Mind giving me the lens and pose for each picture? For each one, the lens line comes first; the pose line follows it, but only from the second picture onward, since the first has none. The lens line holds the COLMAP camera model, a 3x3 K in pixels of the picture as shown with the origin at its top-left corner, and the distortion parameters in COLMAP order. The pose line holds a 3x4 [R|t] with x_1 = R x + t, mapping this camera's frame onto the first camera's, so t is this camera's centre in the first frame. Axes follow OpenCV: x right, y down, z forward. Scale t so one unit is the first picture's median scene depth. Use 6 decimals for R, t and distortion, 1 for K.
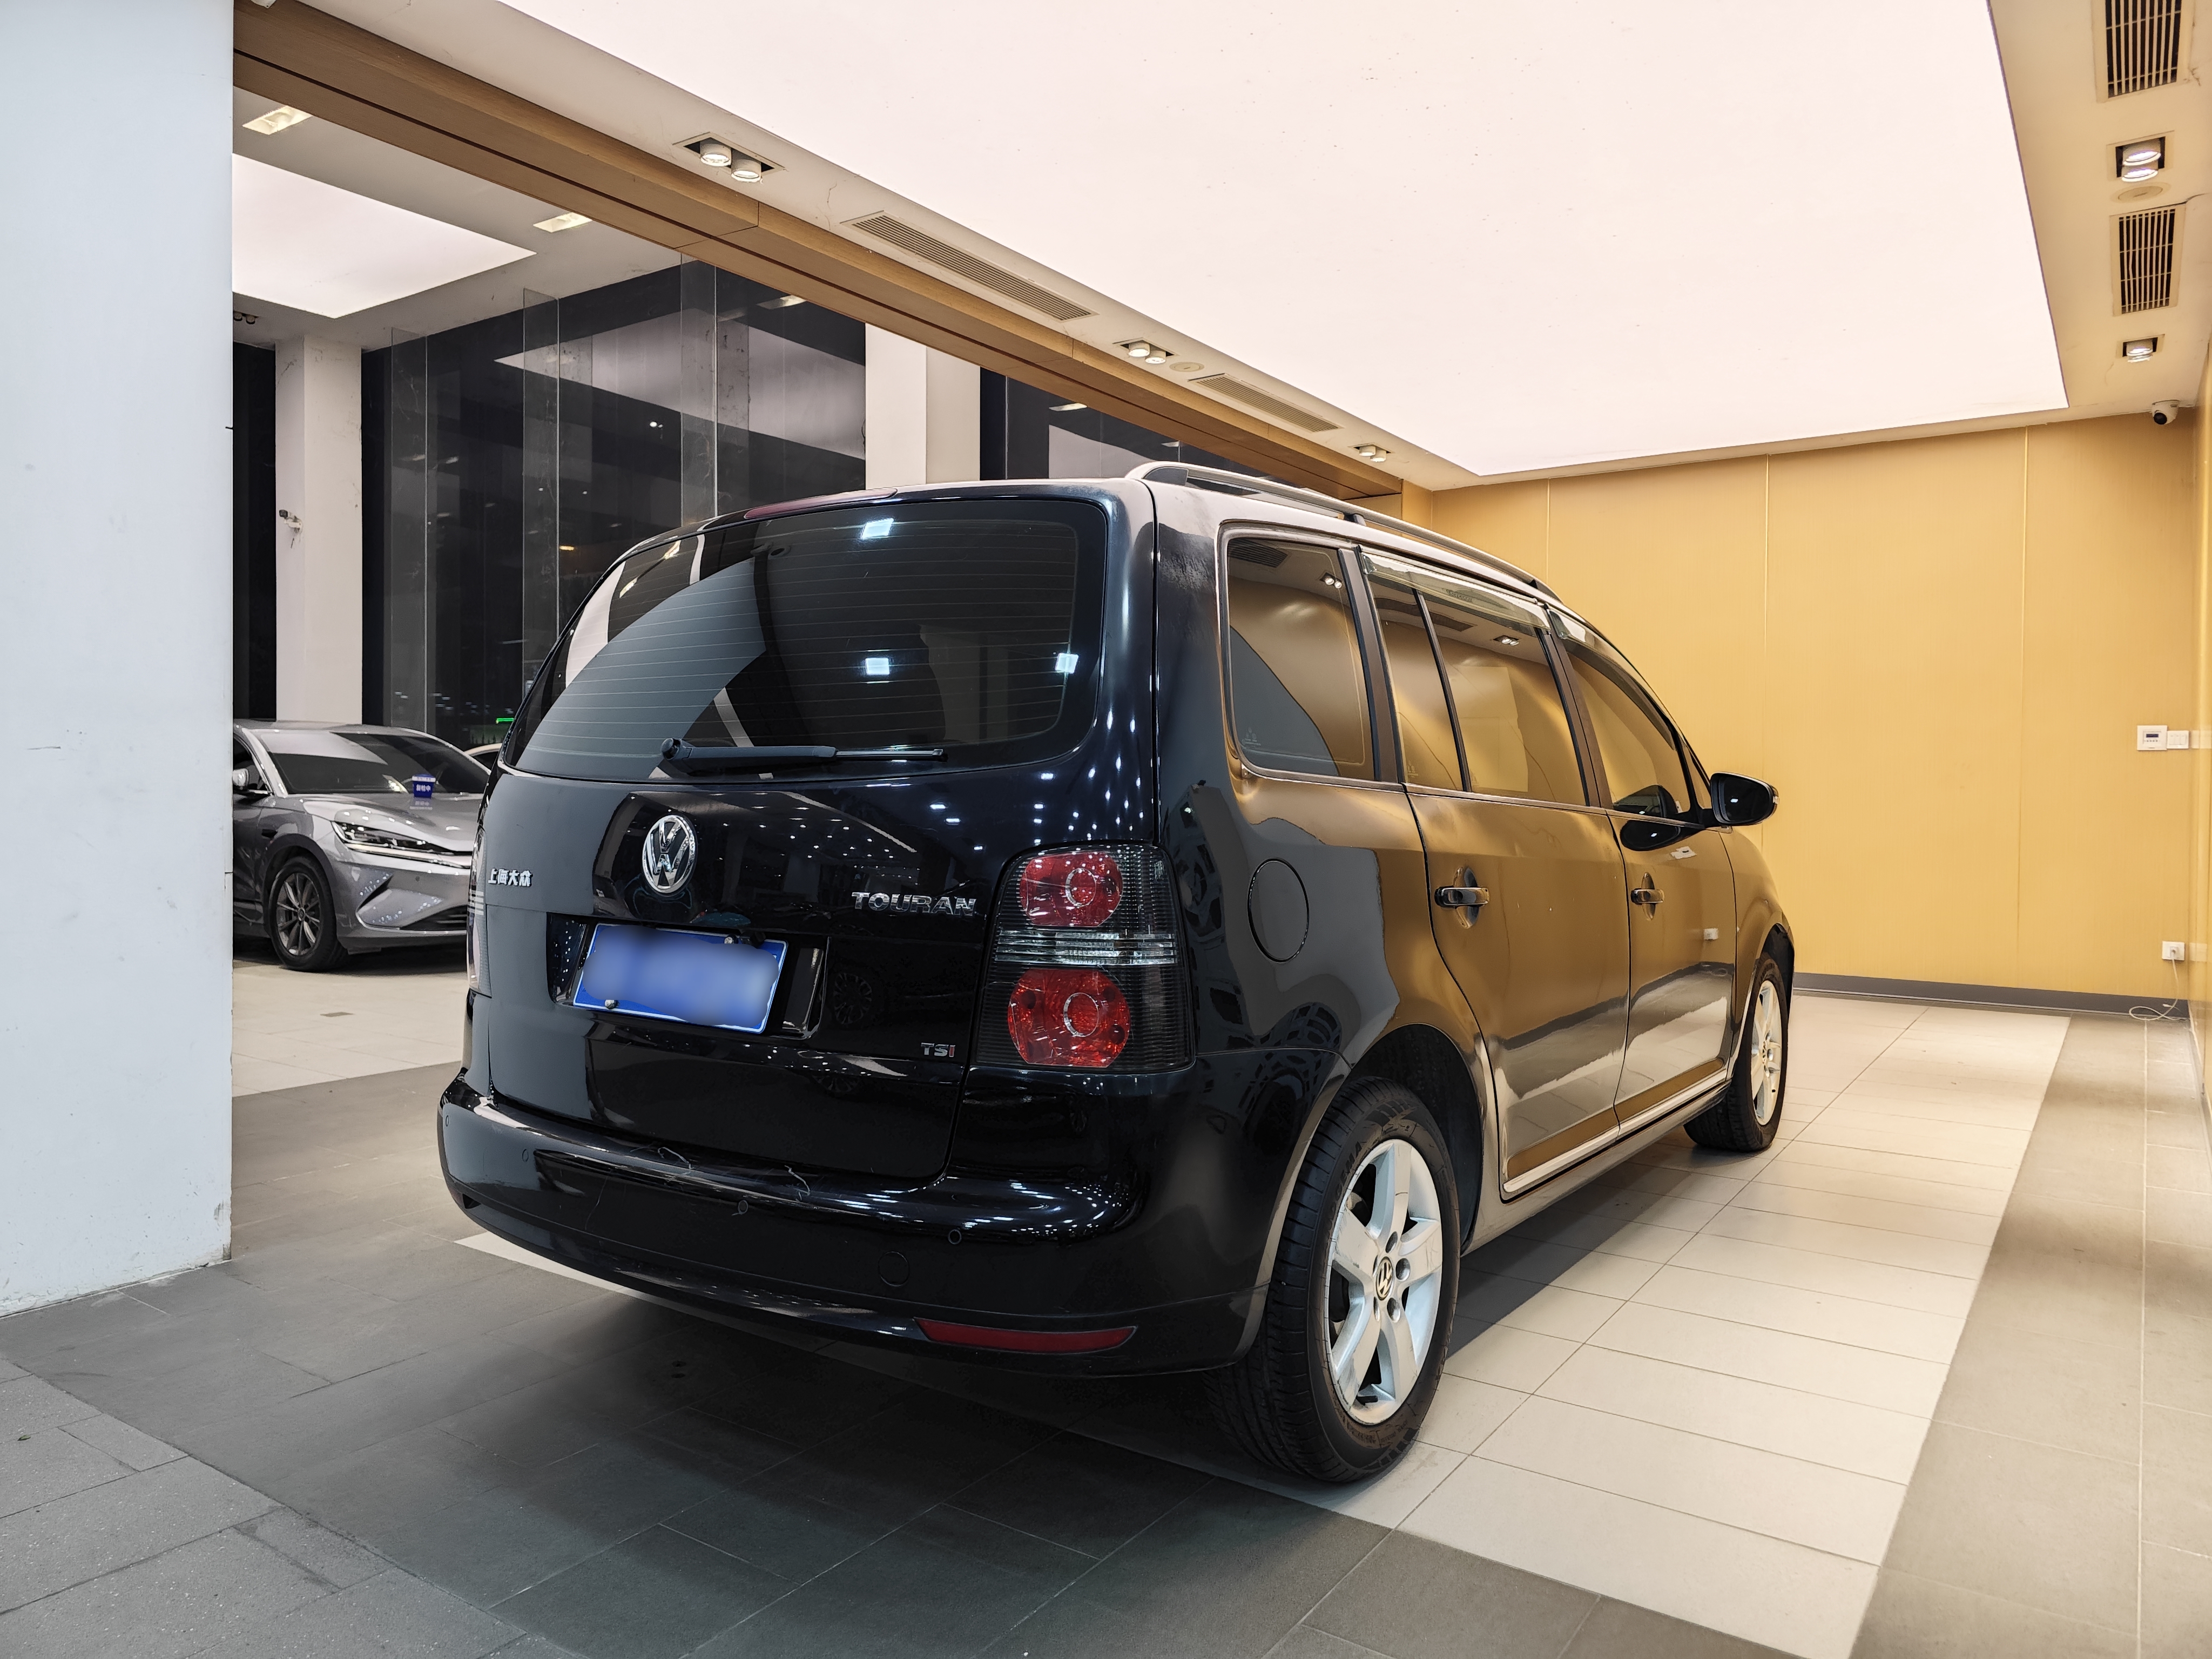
lens RADIAL K [[1460.4, 0, 1113.6], [0, 1460.4, 822.9], [0, 0, 1]] dist [0.048149, -0.040098]
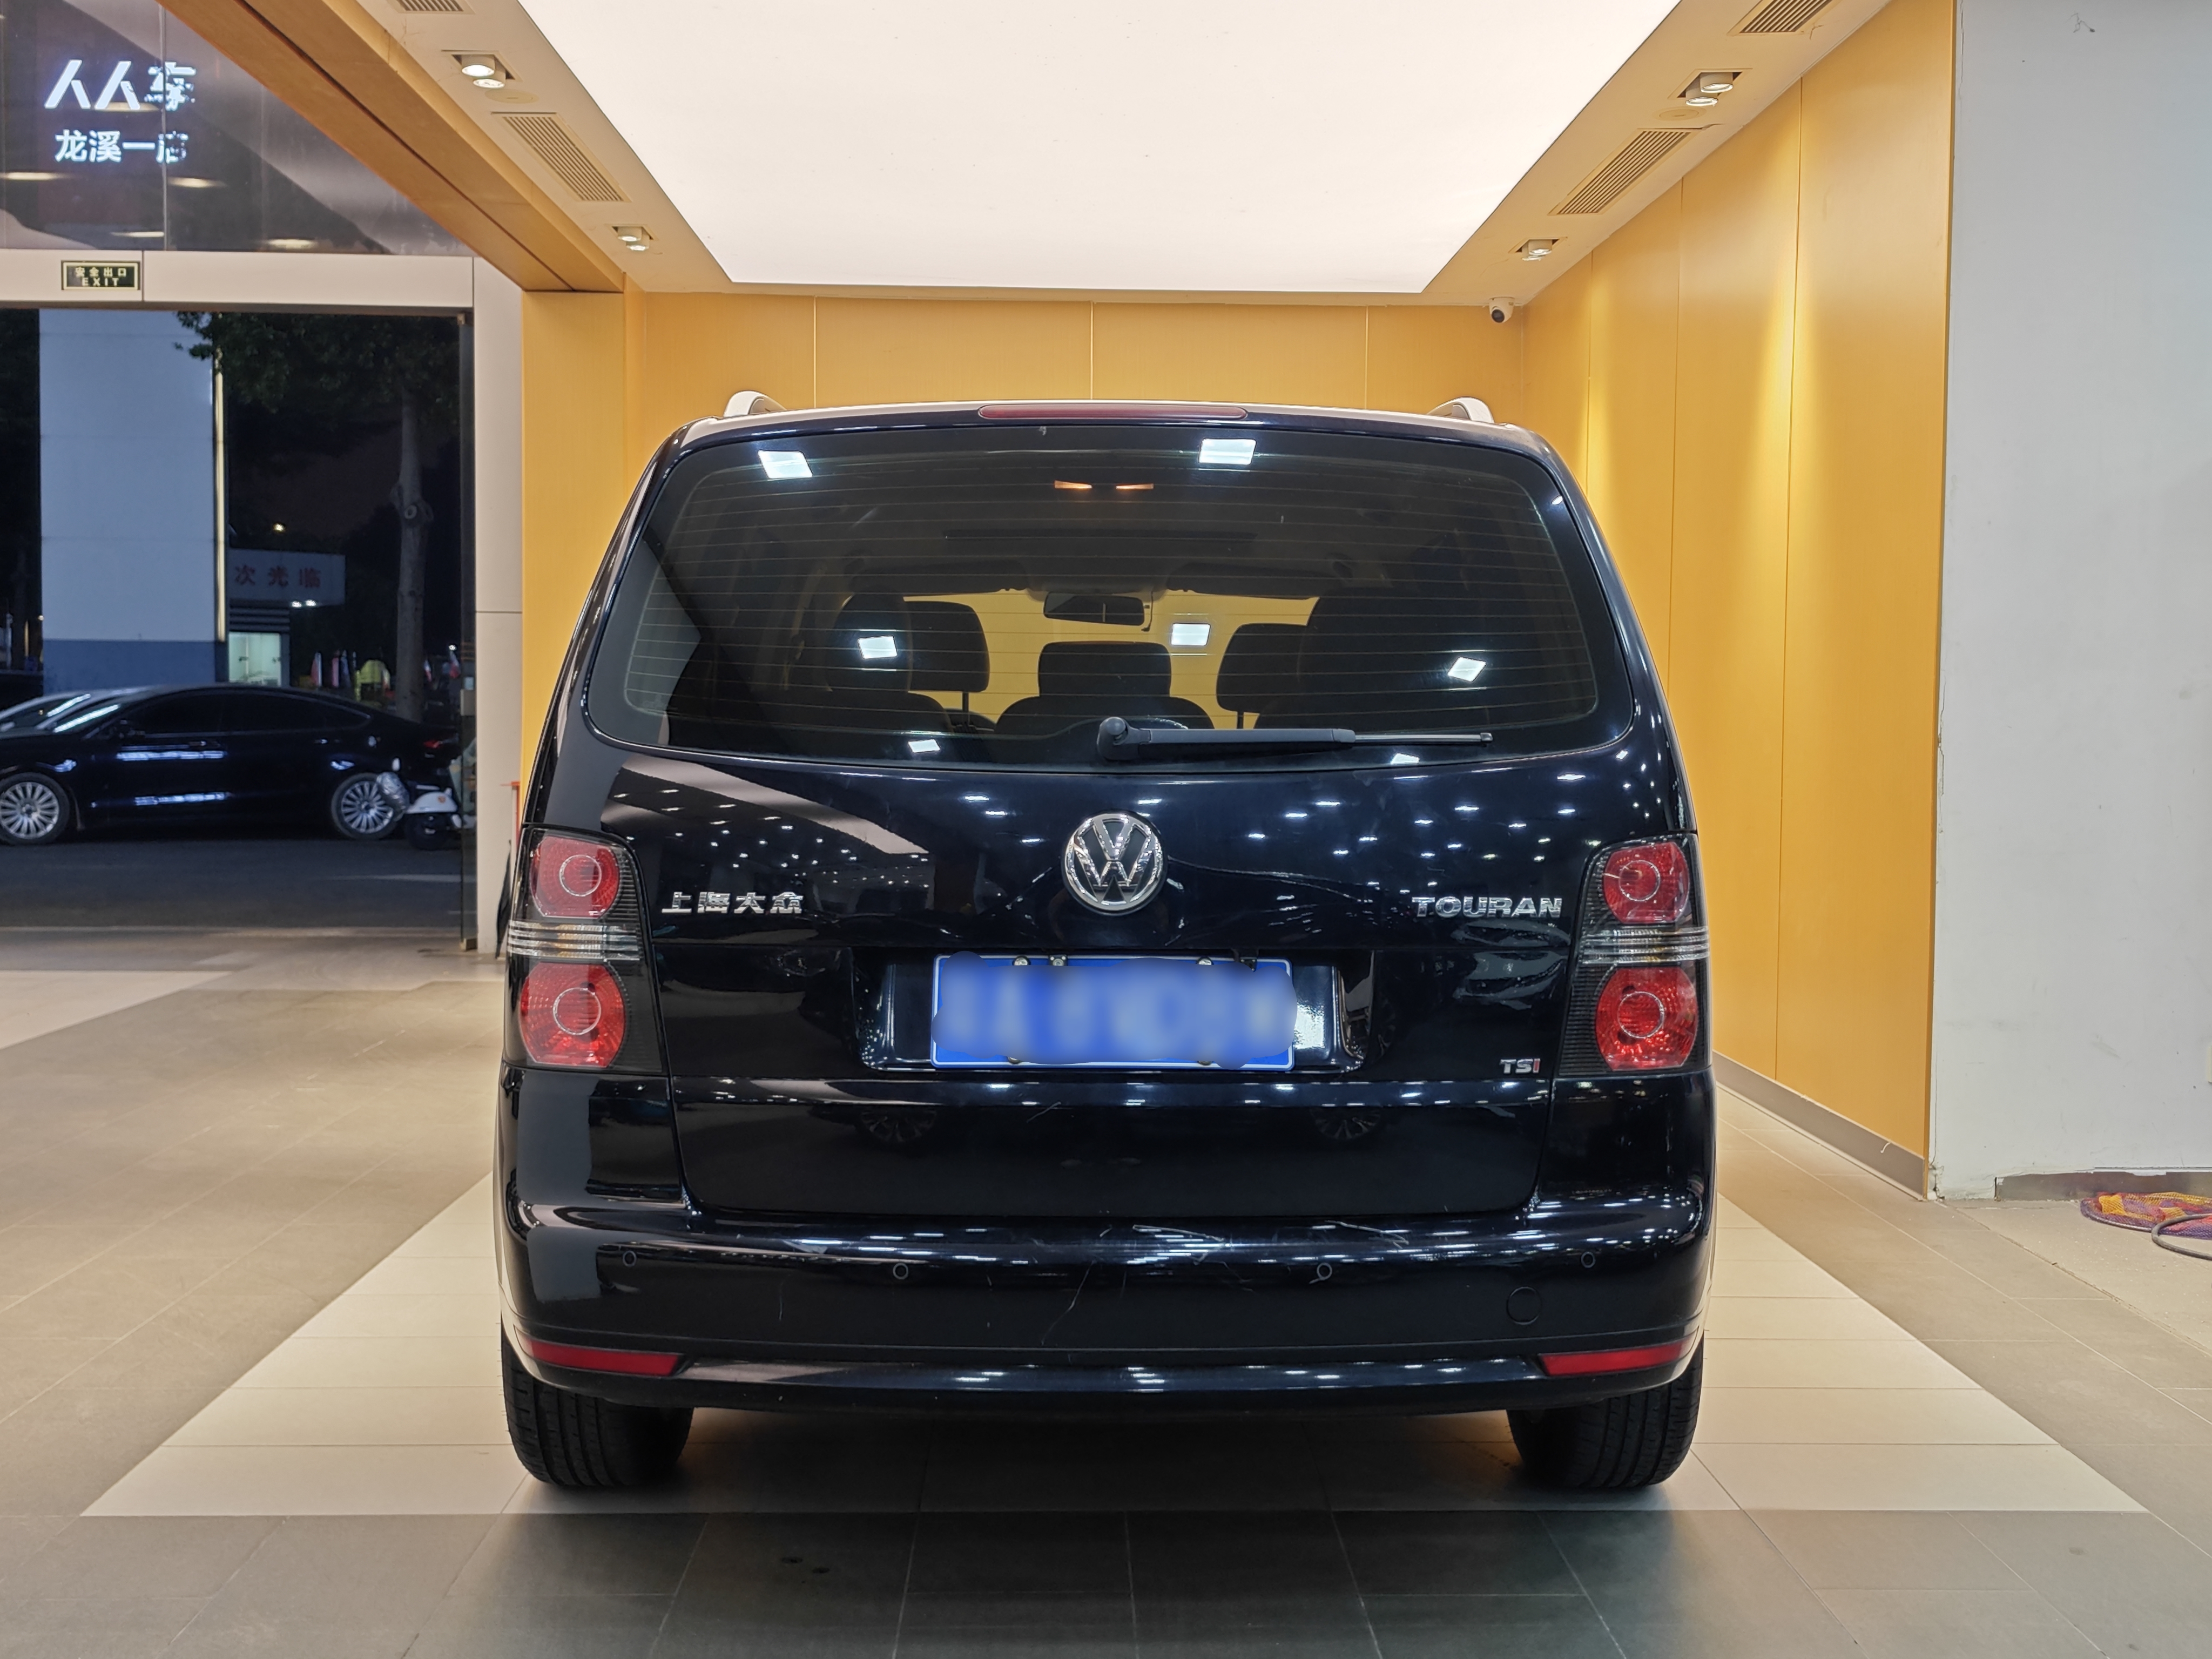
lens RADIAL K [[2253.7, 0, 1106.0], [0, 2253.7, 829.5], [0, 0, 1]] dist [0.067633, -0.016999]
pose [[0.810543, -0.030564, 0.584881, -1.031743], [0.009852, 0.999208, 0.038563, -0.043792], [-0.585597, -0.025495, 0.810202, 0.013281]]
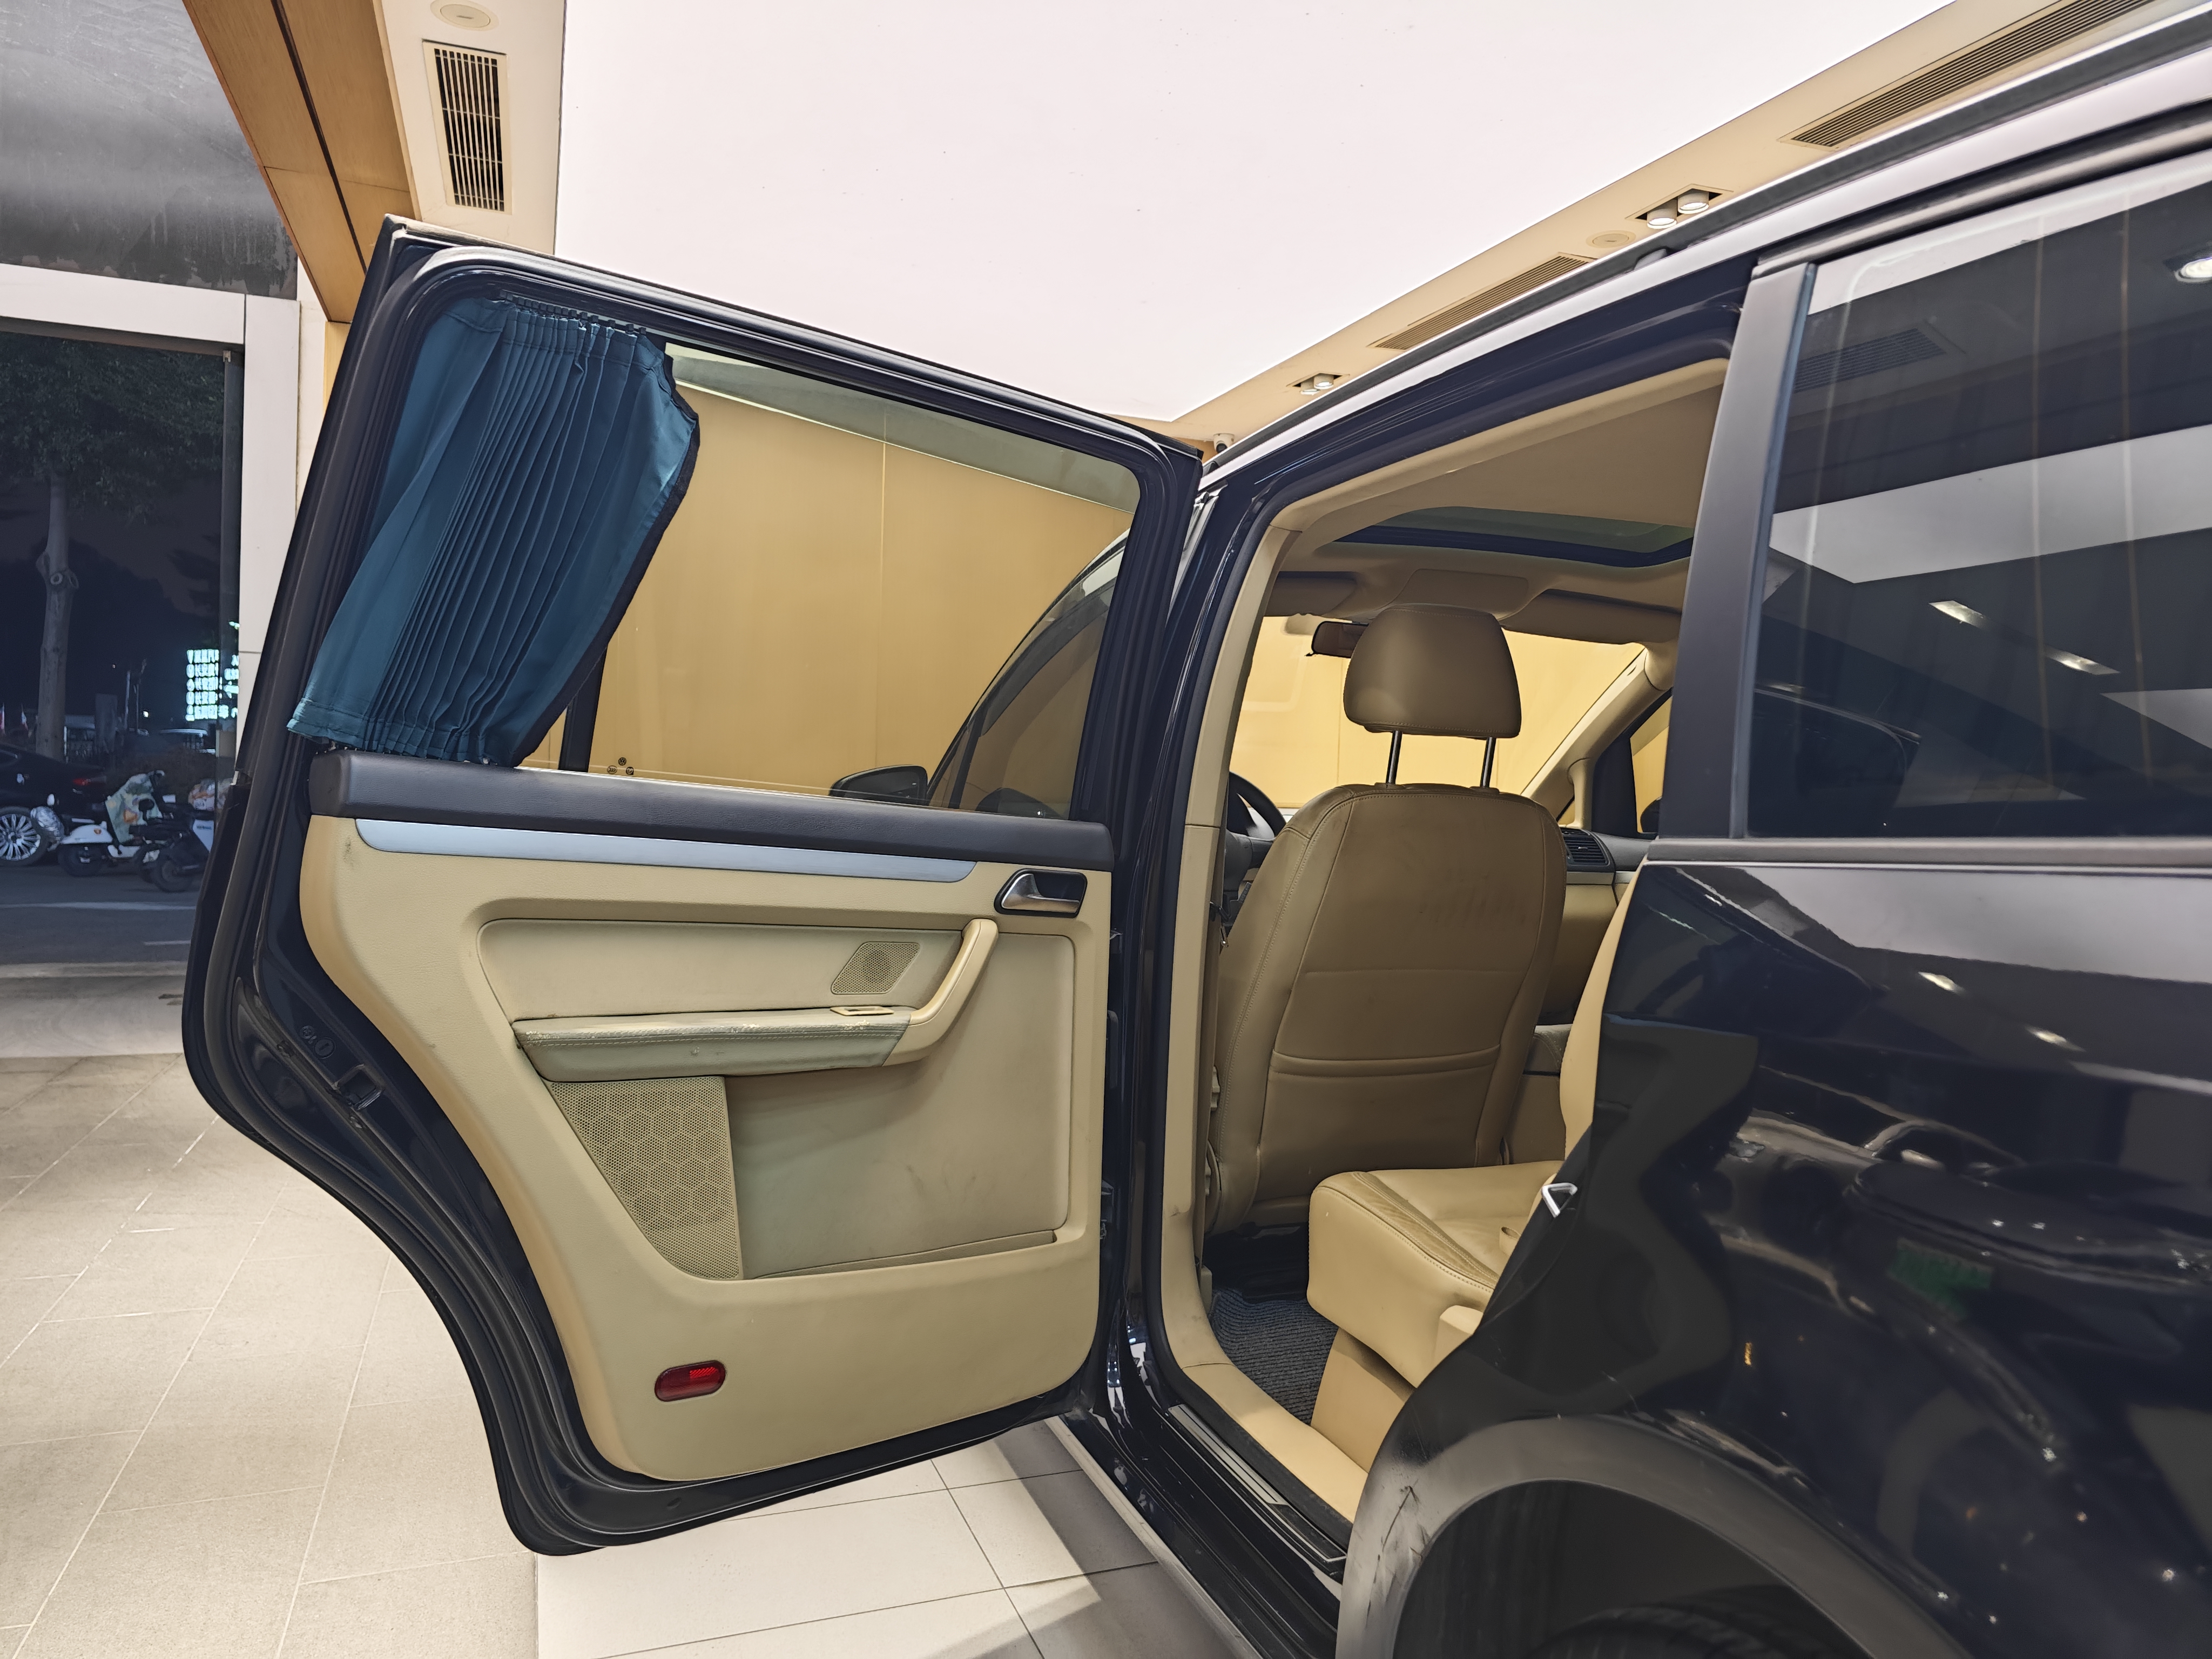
lens RADIAL K [[1472.1, 0, 1096.8], [0, 1472.1, 813.4], [0, 0, 1]] dist [0.056104, -0.048825]
pose [[0.568922, -0.008113, 0.822351, -0.834456], [-0.007454, 0.999859, 0.015021, -0.055452], [-0.822358, -0.014675, 0.568782, 1.474523]]
